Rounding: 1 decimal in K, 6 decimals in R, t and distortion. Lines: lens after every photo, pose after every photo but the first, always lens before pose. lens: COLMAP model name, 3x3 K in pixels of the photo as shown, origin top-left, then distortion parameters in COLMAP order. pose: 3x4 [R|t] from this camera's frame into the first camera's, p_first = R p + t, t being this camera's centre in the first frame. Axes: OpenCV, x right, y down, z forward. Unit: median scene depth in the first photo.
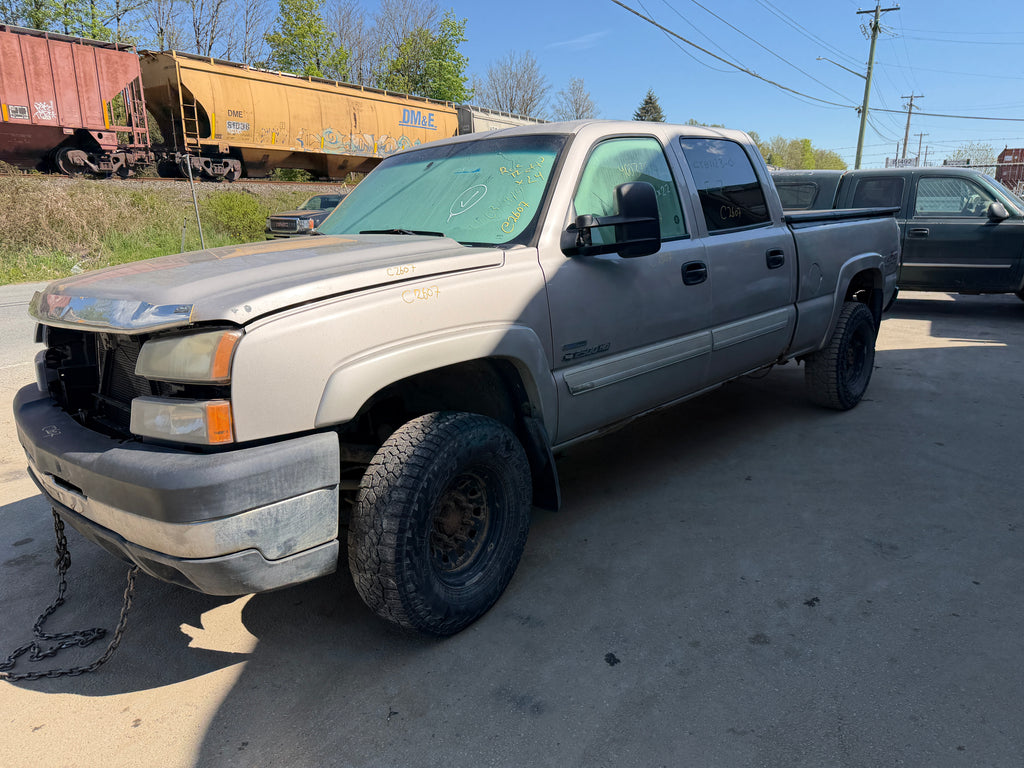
lens RADIAL K [[723.0, 0, 522.4], [0, 723.0, 382.5], [0, 0, 1]] dist [0.056710, -0.074937]
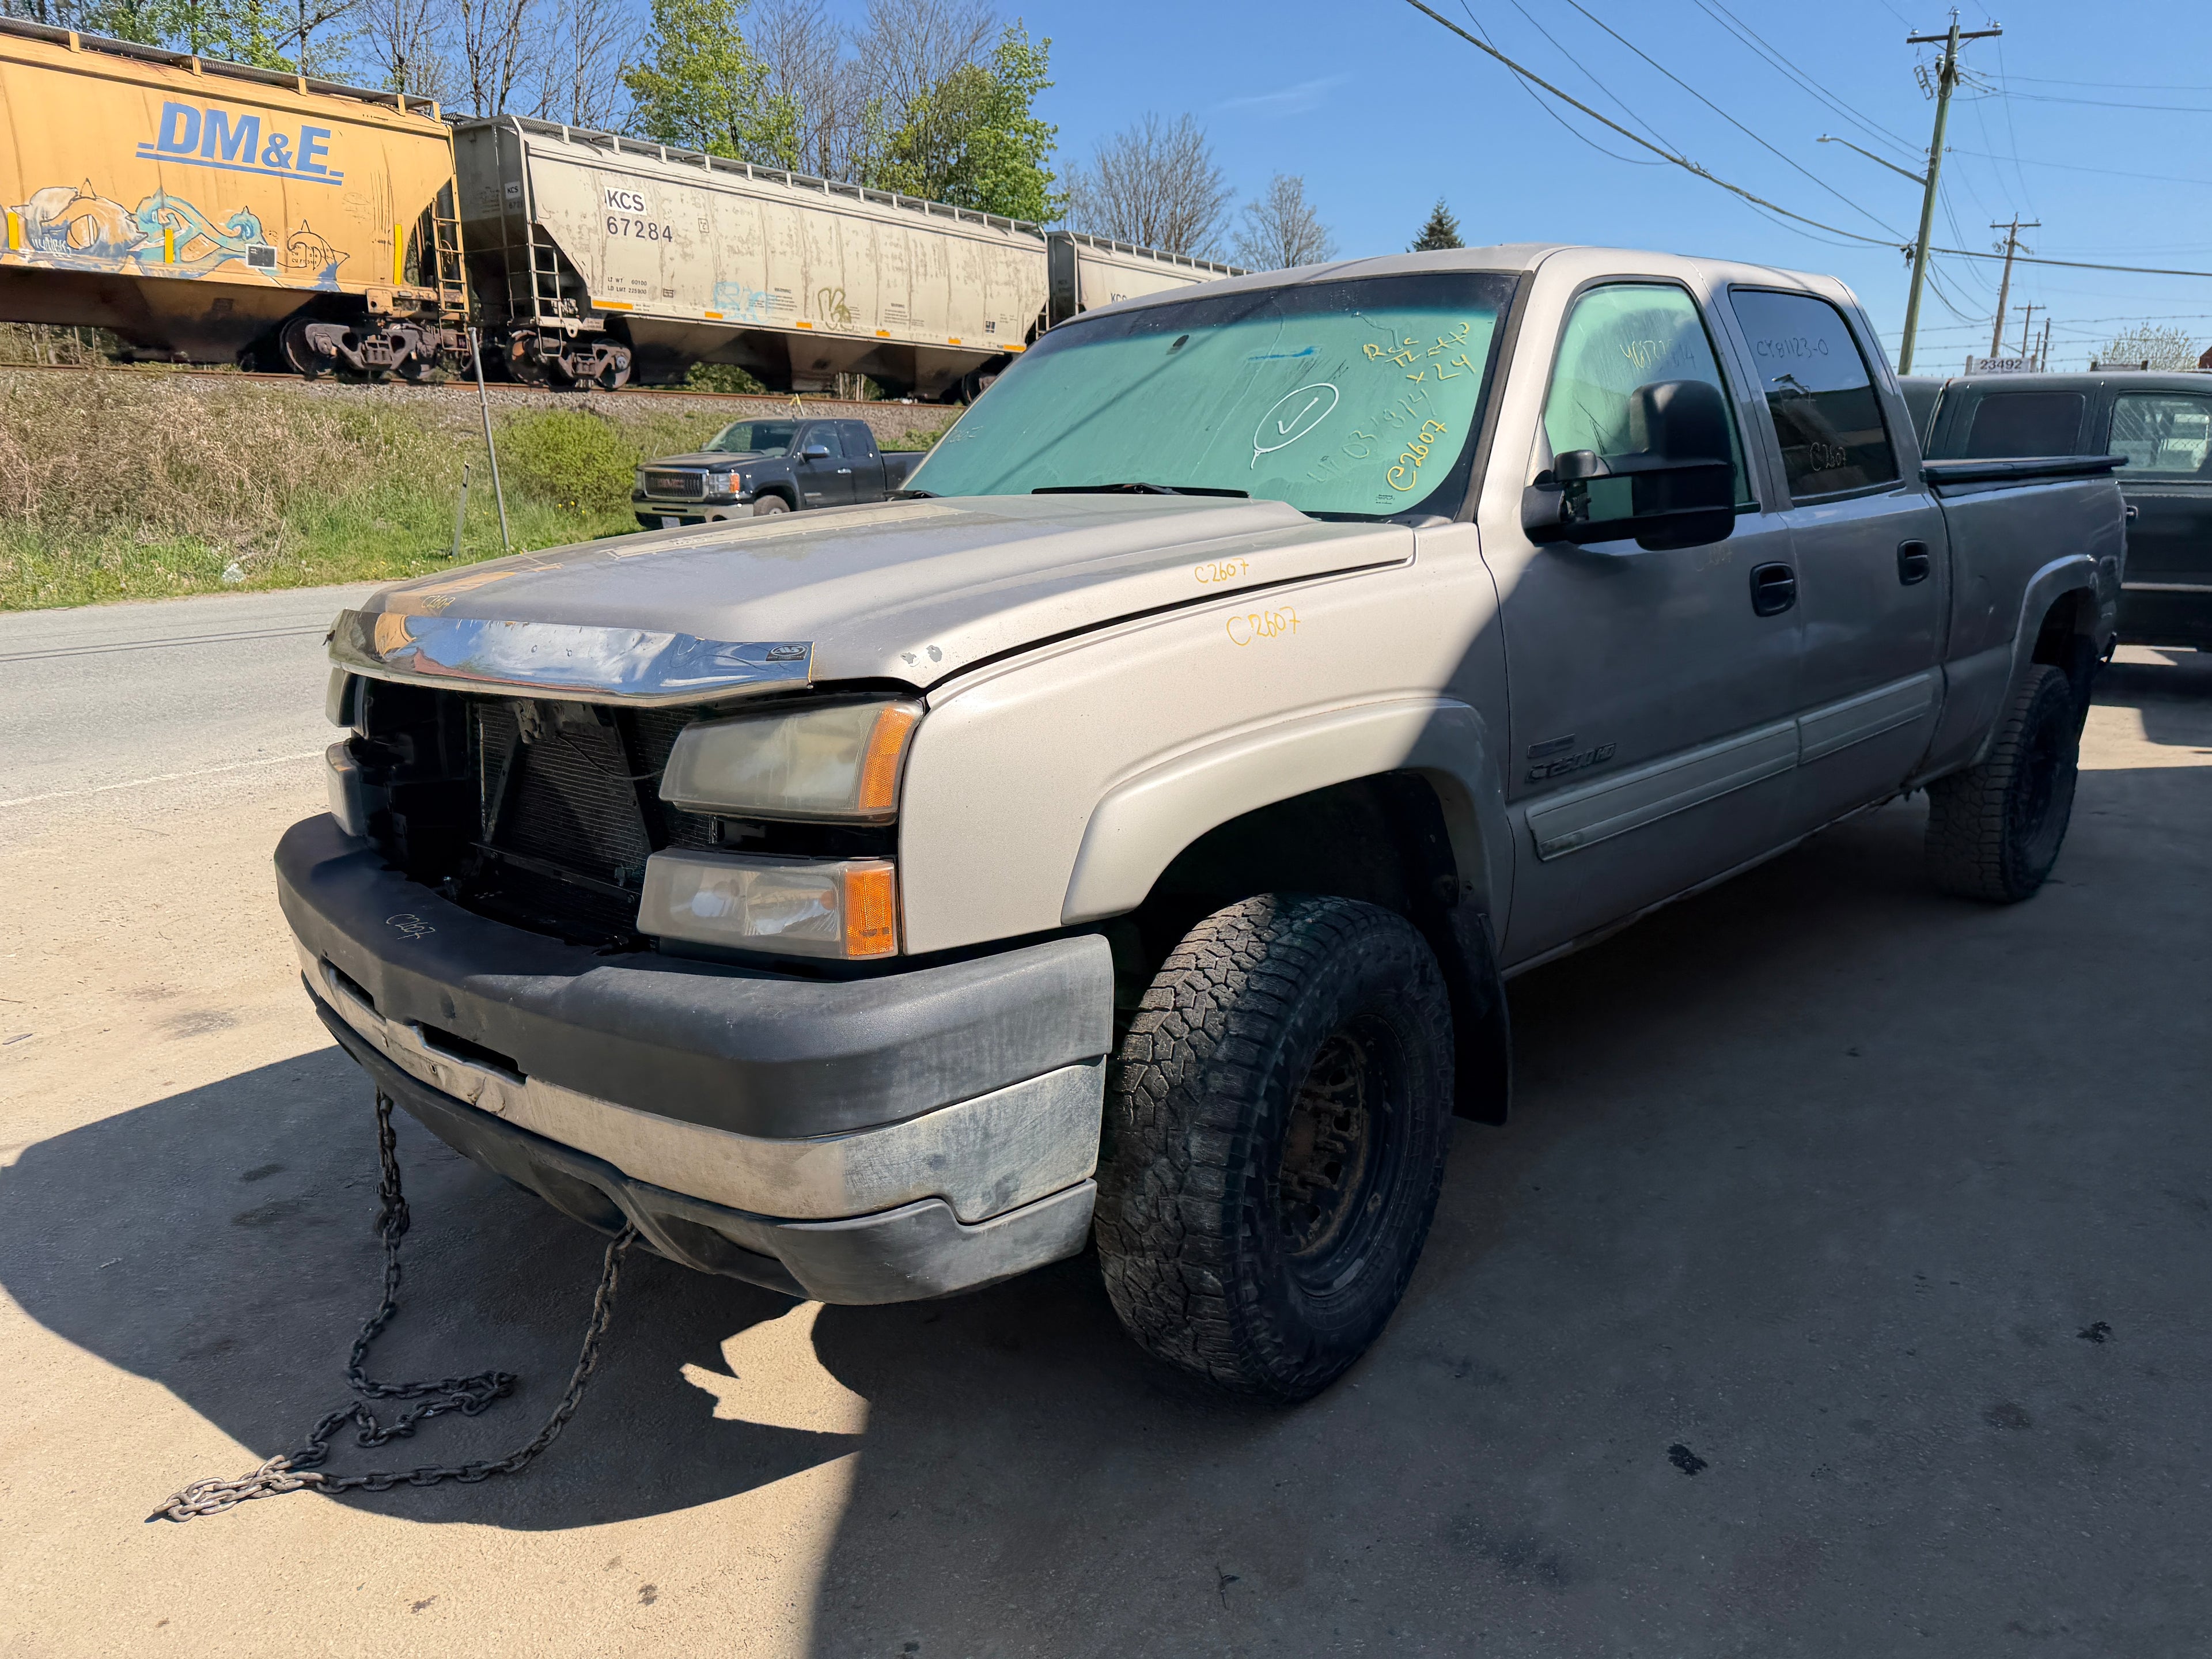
lens RADIAL K [[1561.7, 0, 1128.4], [0, 1561.7, 826.2], [0, 0, 1]] dist [0.056710, -0.074937]
pose [[0.999920, 0.012537, -0.001826, -0.200622], [-0.012546, 0.999910, -0.004764, 0.005510], [0.001766, 0.004787, 0.999987, 0.042977]]
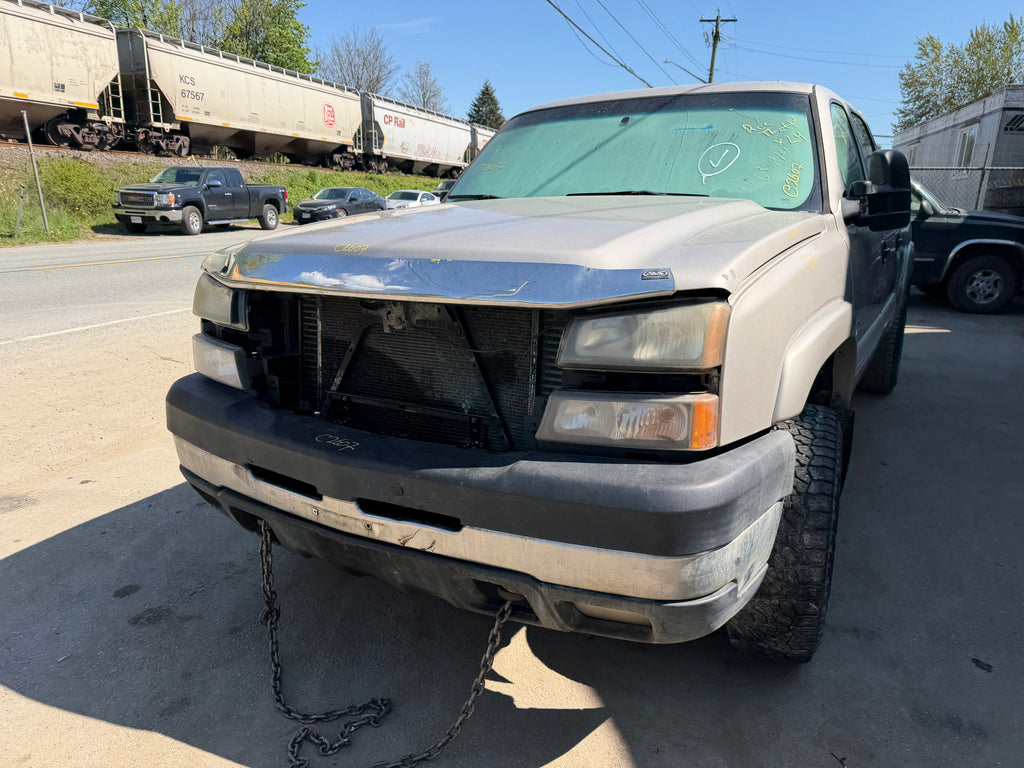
lens RADIAL K [[722.7, 0, 511.2], [0, 722.7, 388.3], [0, 0, 1]] dist [0.073106, -0.118886]
pose [[0.973325, -0.019729, 0.228579, -0.611727], [0.015342, 0.999663, 0.020956, 0.000334], [-0.228916, -0.016891, 0.973300, 0.233534]]
